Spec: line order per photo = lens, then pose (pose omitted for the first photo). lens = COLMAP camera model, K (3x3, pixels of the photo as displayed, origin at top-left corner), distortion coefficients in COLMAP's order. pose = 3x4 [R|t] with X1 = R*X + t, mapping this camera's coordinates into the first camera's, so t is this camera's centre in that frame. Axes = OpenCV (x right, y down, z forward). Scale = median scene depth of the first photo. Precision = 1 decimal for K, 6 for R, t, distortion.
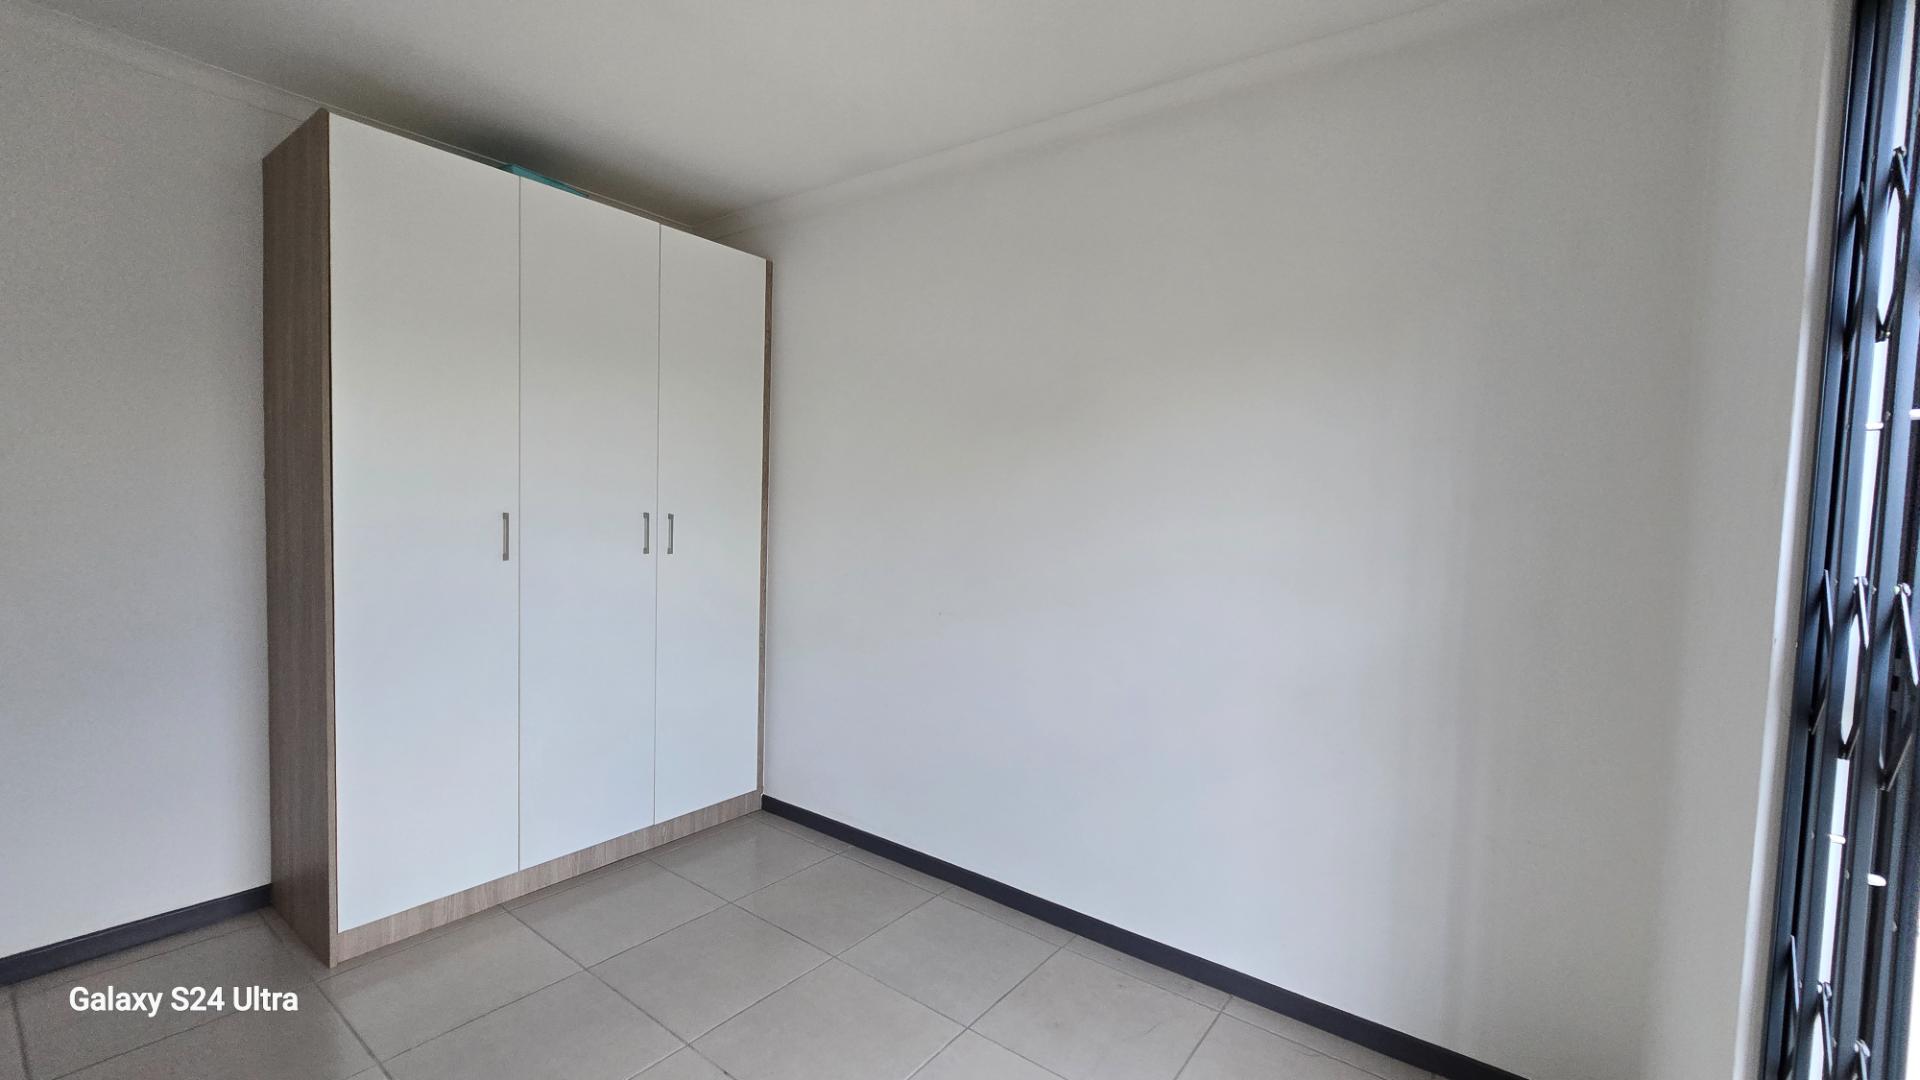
lens RADIAL K [[780.7, 0, 958.3], [0, 780.7, 538.3], [0, 0, 1]] dist [-0.002571, 0.000021]
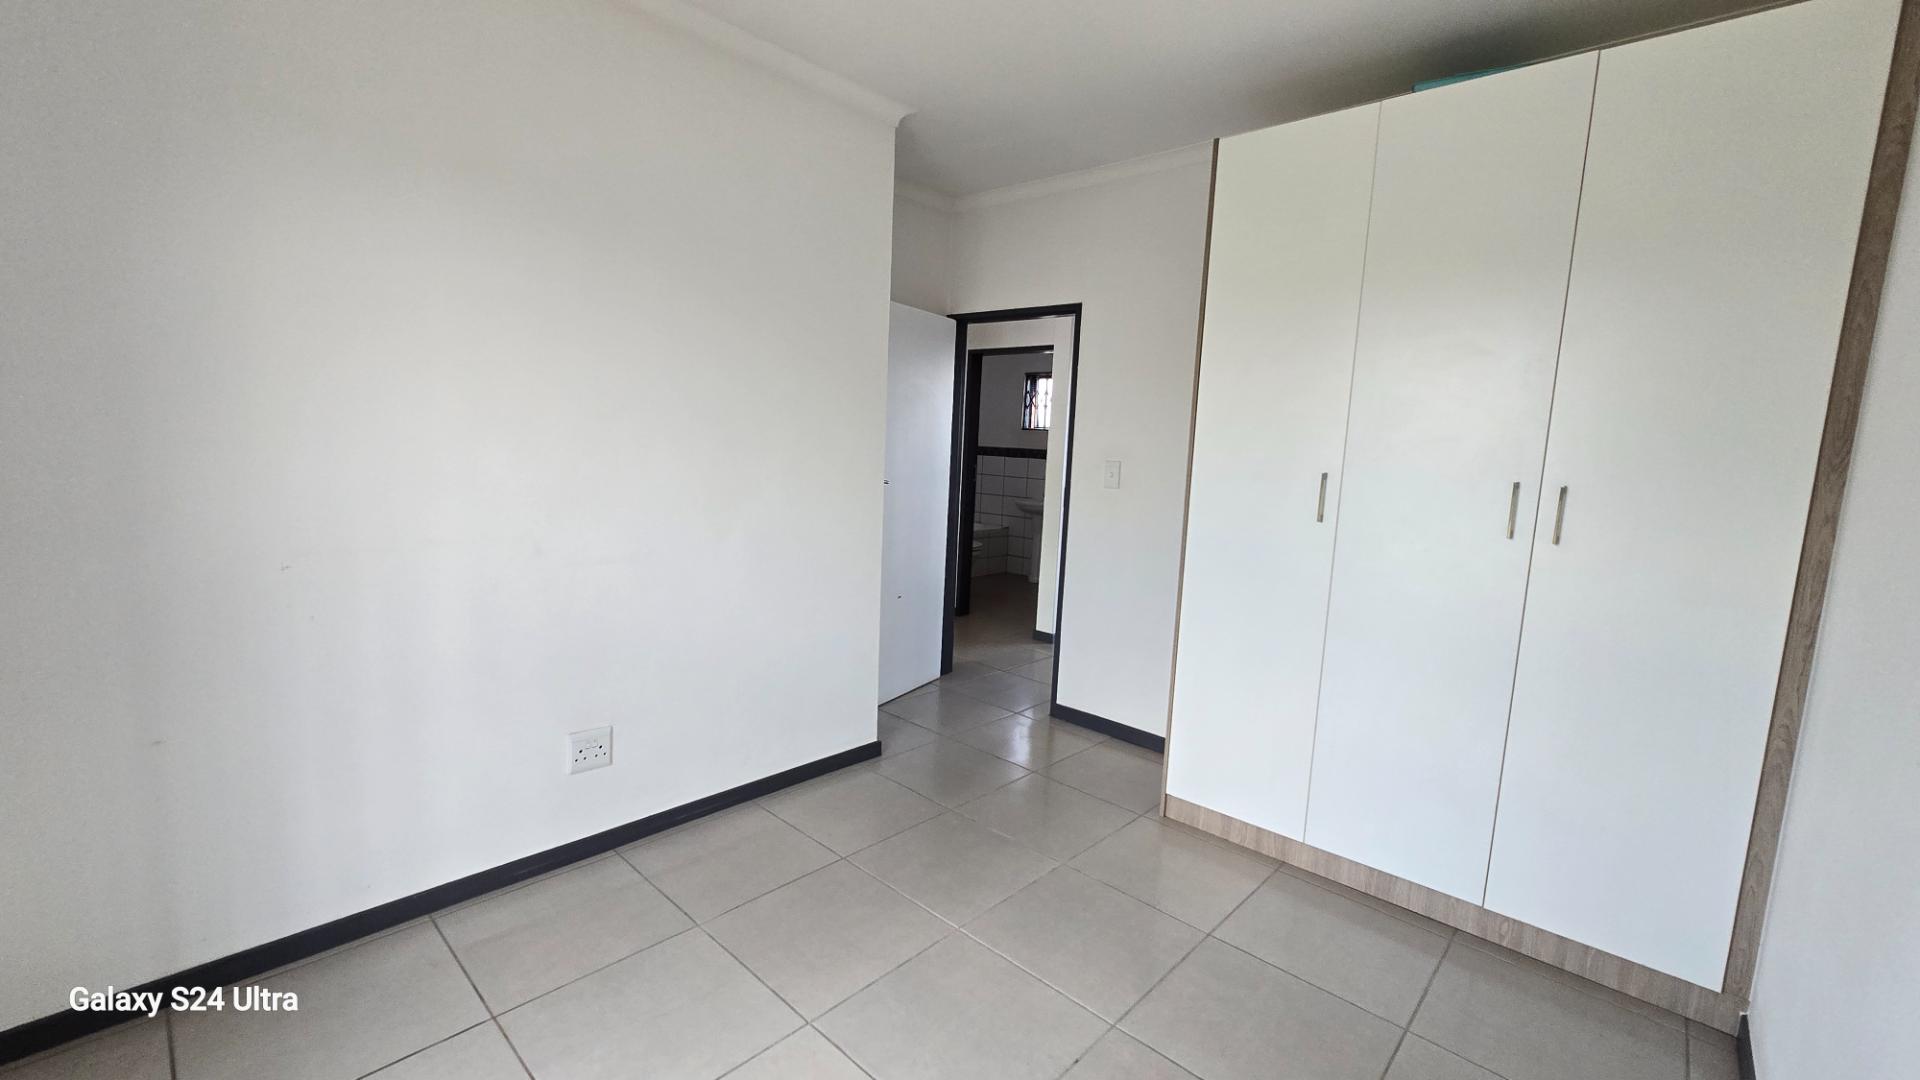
lens RADIAL K [[780.7, 0, 956.8], [0, 780.7, 545.2], [0, 0, 1]] dist [-0.002571, 0.000021]
pose [[-0.094486, 0.090719, -0.991384, 0.407276], [-0.098798, 0.990069, 0.100015, 0.004343], [0.990612, 0.107397, -0.084585, 0.610327]]
